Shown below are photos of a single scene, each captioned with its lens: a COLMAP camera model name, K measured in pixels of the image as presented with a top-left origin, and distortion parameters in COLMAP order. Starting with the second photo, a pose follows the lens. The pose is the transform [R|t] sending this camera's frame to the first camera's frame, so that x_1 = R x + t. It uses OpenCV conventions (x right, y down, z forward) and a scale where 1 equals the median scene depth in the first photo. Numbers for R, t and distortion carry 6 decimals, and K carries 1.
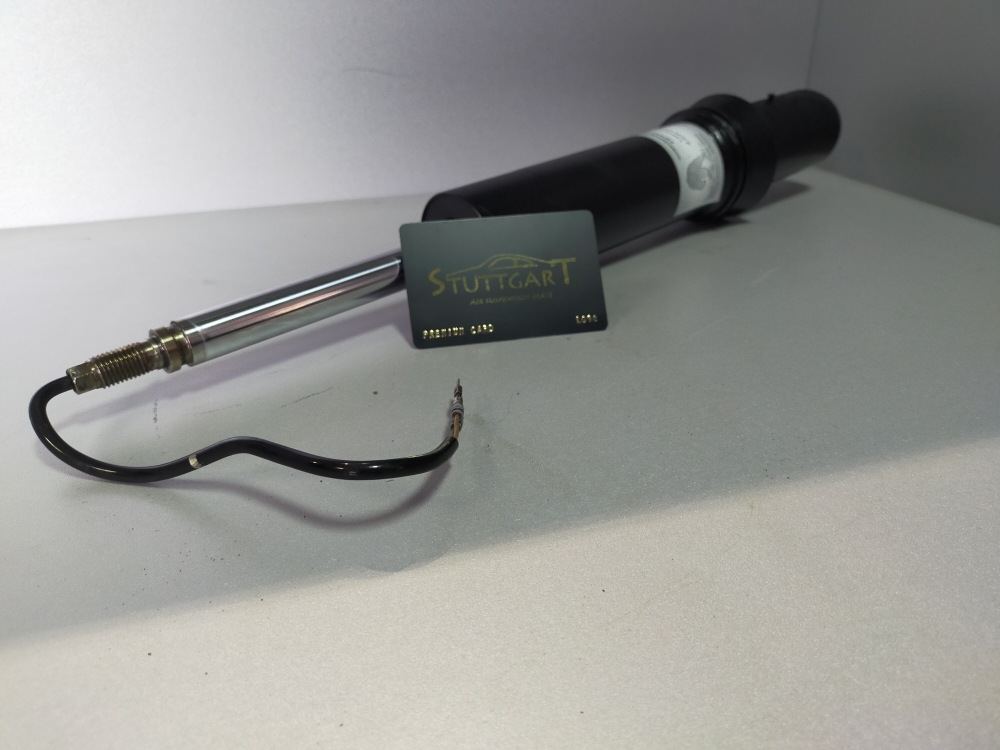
lens RADIAL K [[736.7, 0, 505.5], [0, 736.7, 382.9], [0, 0, 1]] dist [0.055377, -0.072808]
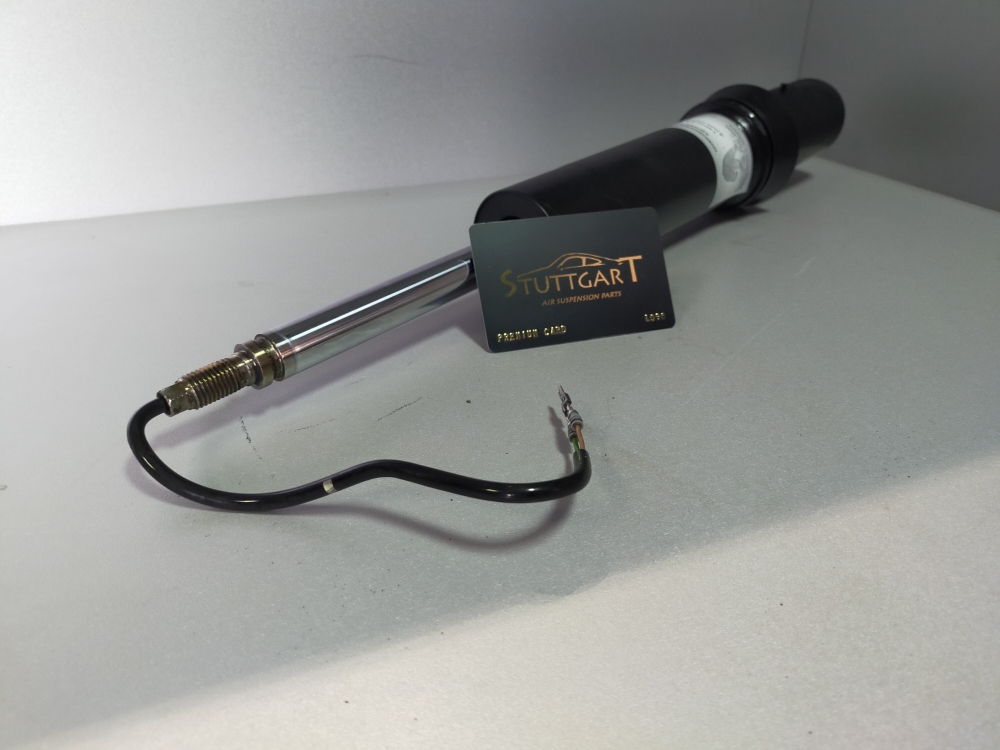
lens RADIAL K [[740.7, 0, 500.0], [0, 740.7, 375.0], [0, 0, 1]] dist [0.060018, -0.089900]
pose [[0.995768, -0.029088, 0.087179, -0.191199], [0.027576, 0.999449, 0.018492, -0.033470], [-0.087669, -0.016010, 0.996021, 0.022100]]
